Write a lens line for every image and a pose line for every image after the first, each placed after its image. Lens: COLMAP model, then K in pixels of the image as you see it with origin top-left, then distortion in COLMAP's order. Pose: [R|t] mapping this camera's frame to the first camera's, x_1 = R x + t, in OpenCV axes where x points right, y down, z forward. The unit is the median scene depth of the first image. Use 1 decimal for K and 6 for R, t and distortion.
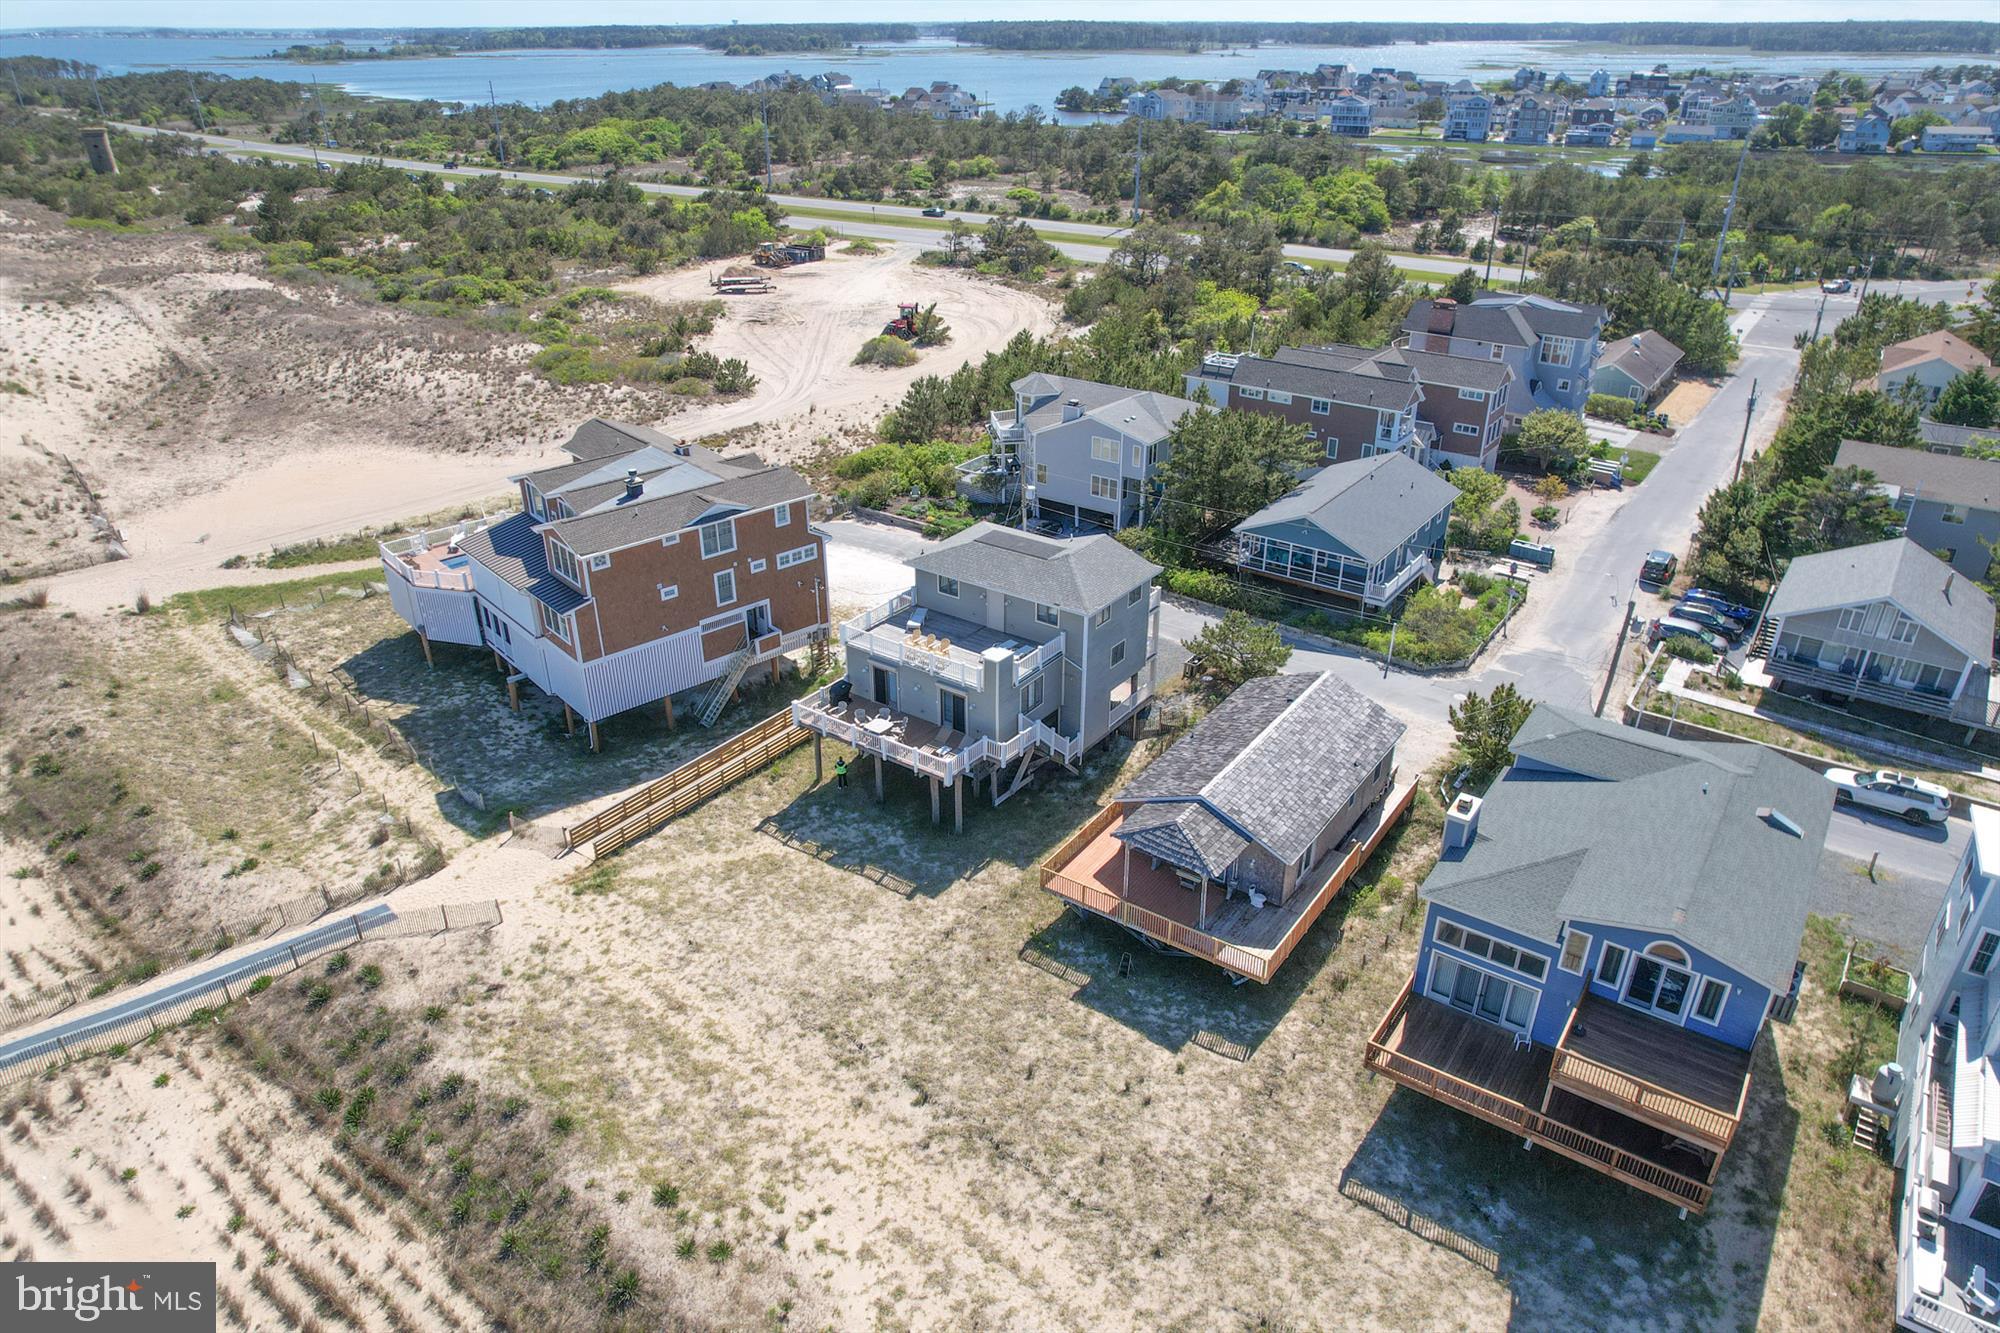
lens RADIAL K [[1271.6, 0, 998.0], [0, 1271.6, 685.5], [0, 0, 1]] dist [-0.069234, 0.057705]
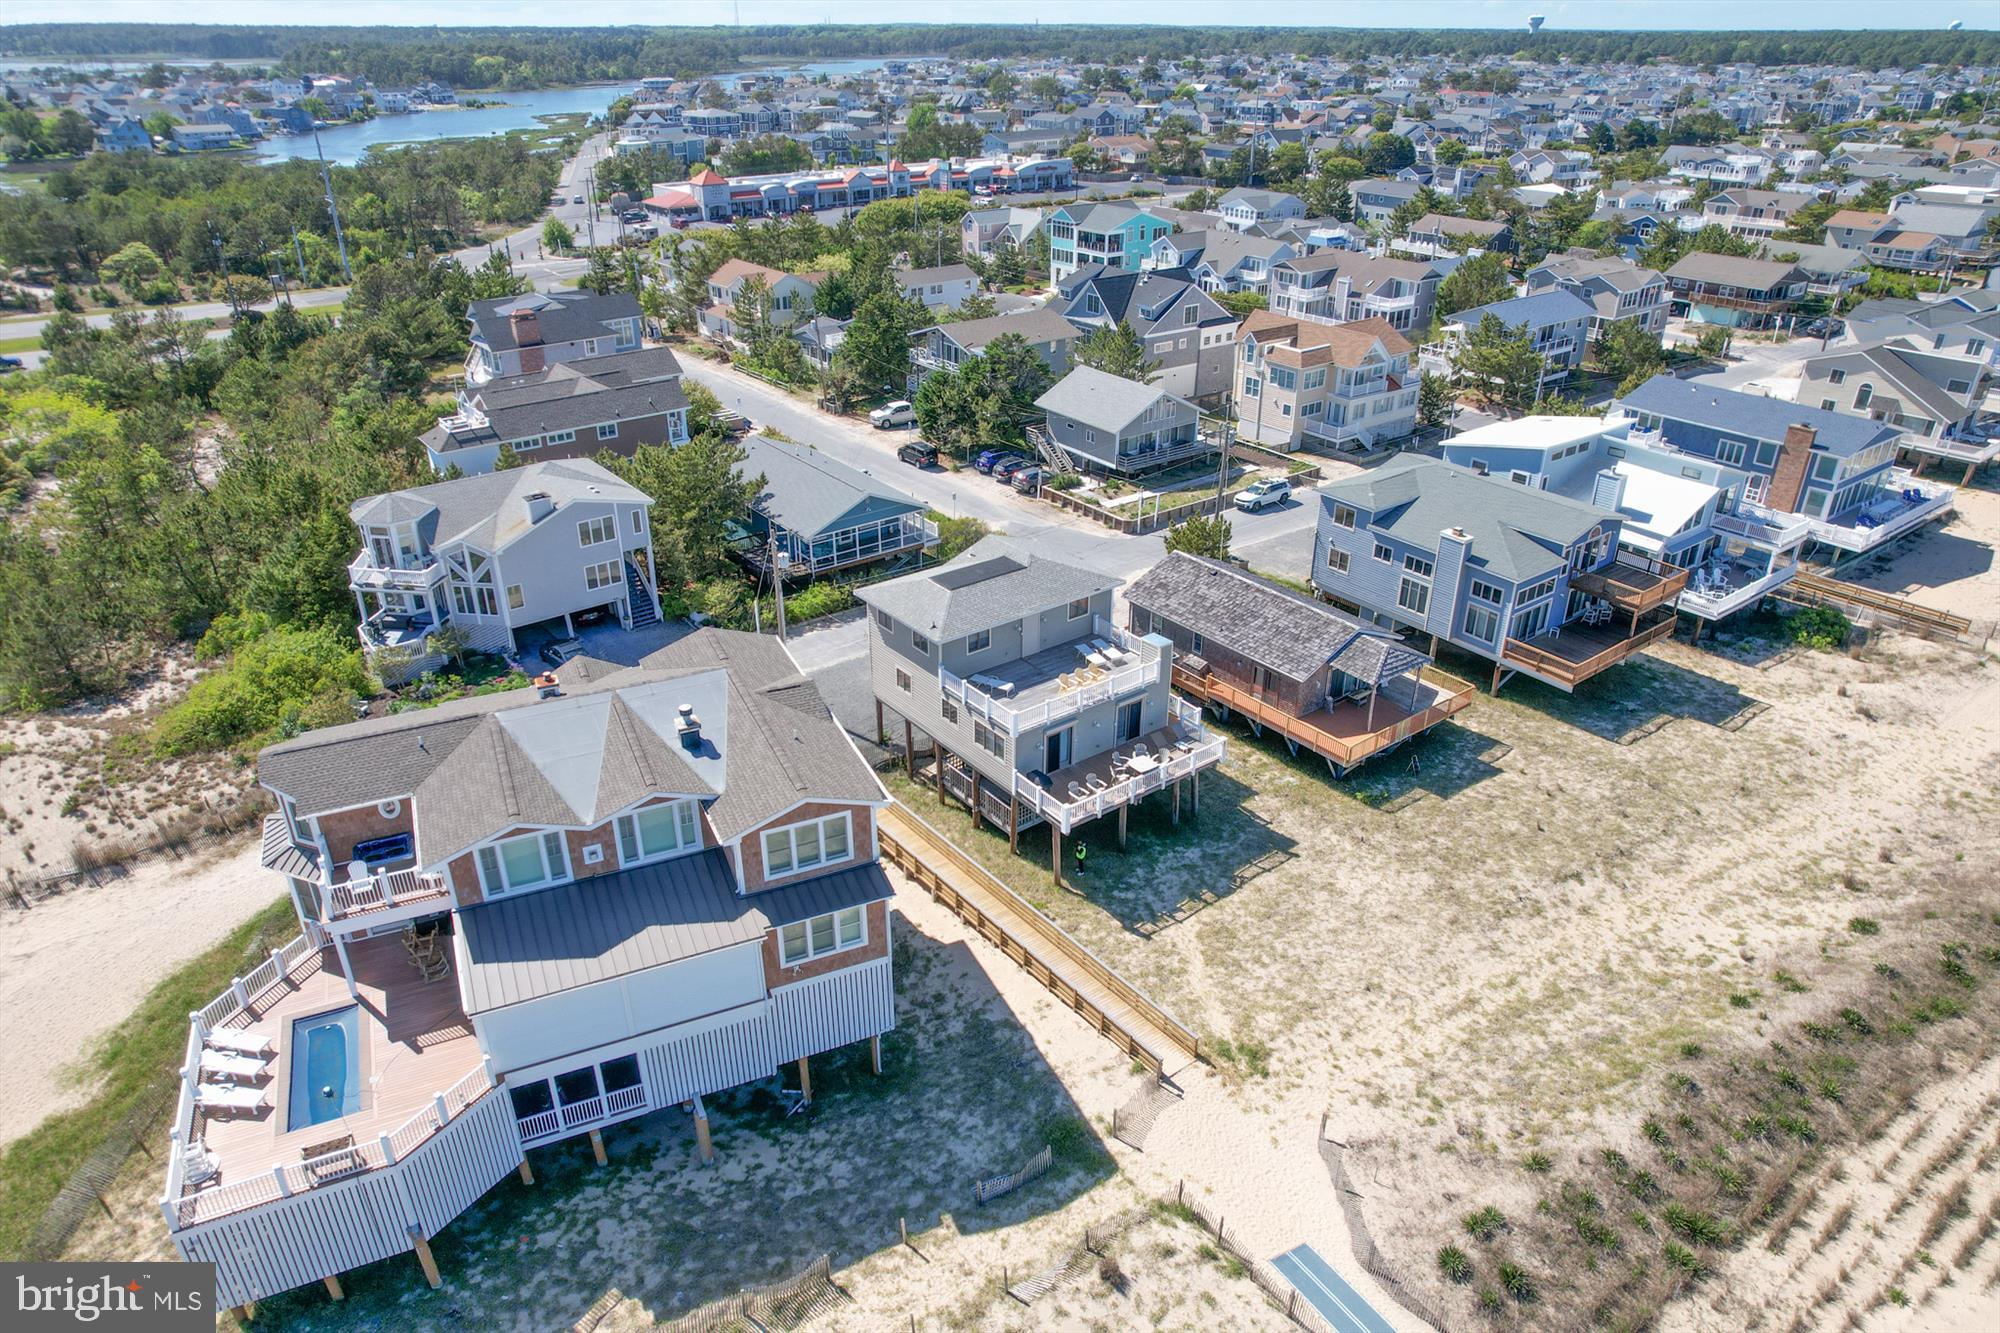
lens RADIAL K [[1271.6, 0, 998.0], [0, 1271.6, 685.5], [0, 0, 1]] dist [-0.069234, 0.057705]
pose [[0.293511, -0.444173, 0.846500, -0.755109], [0.446821, 0.846563, 0.289278, -0.284575], [-0.845105, 0.293328, 0.446941, 0.551490]]
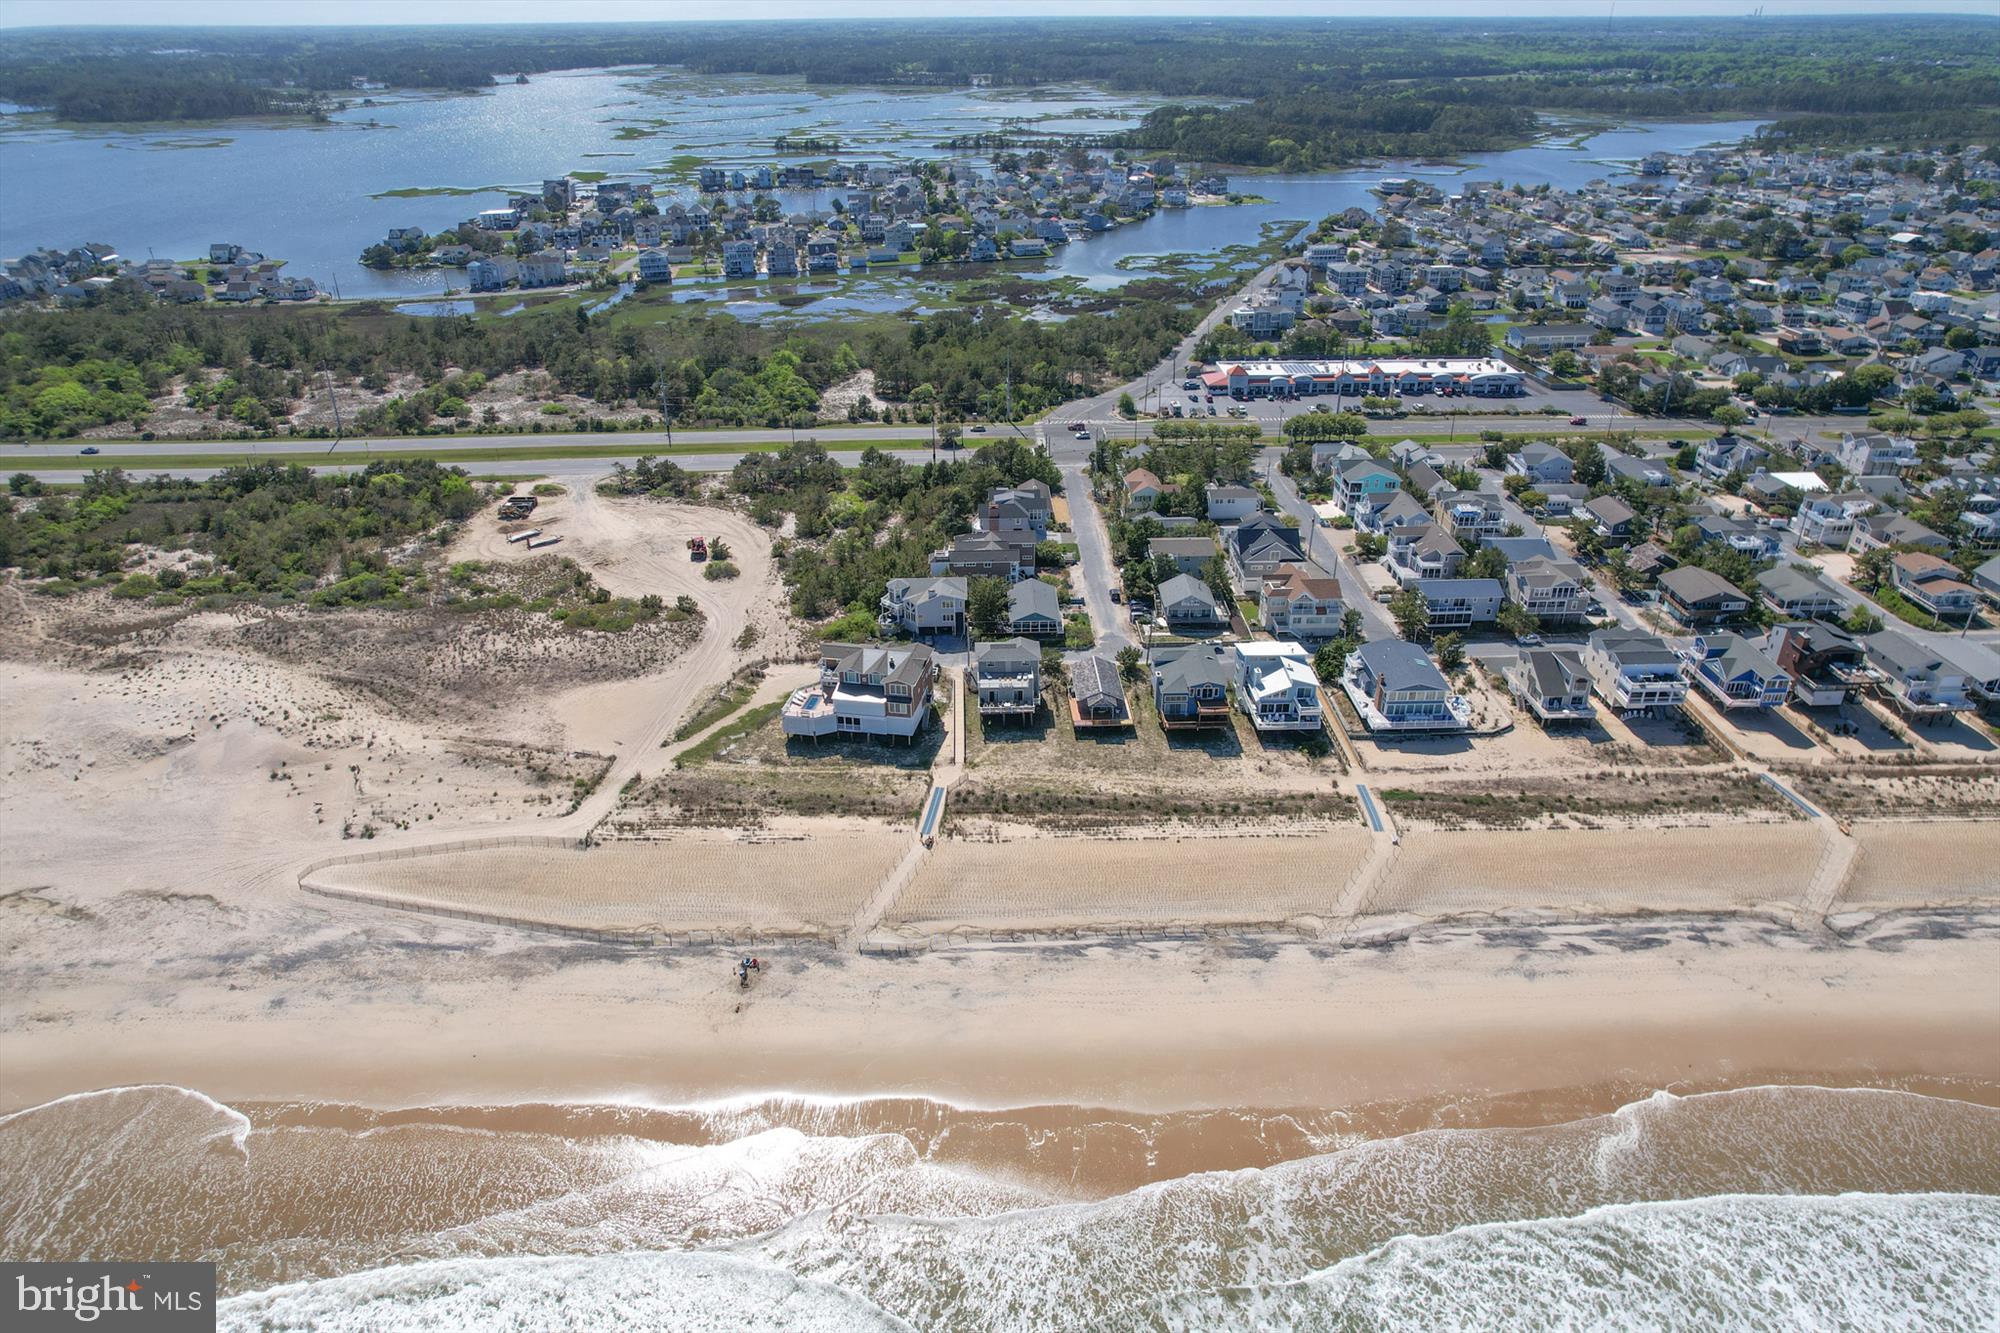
lens RADIAL K [[1271.6, 0, 998.0], [0, 1271.6, 685.5], [0, 0, 1]] dist [-0.069234, 0.057705]
pose [[0.792786, -0.291375, 0.535342, -1.726217], [0.289515, 0.952940, 0.089923, -0.300020], [-0.536350, 0.083700, 0.839835, -1.725703]]
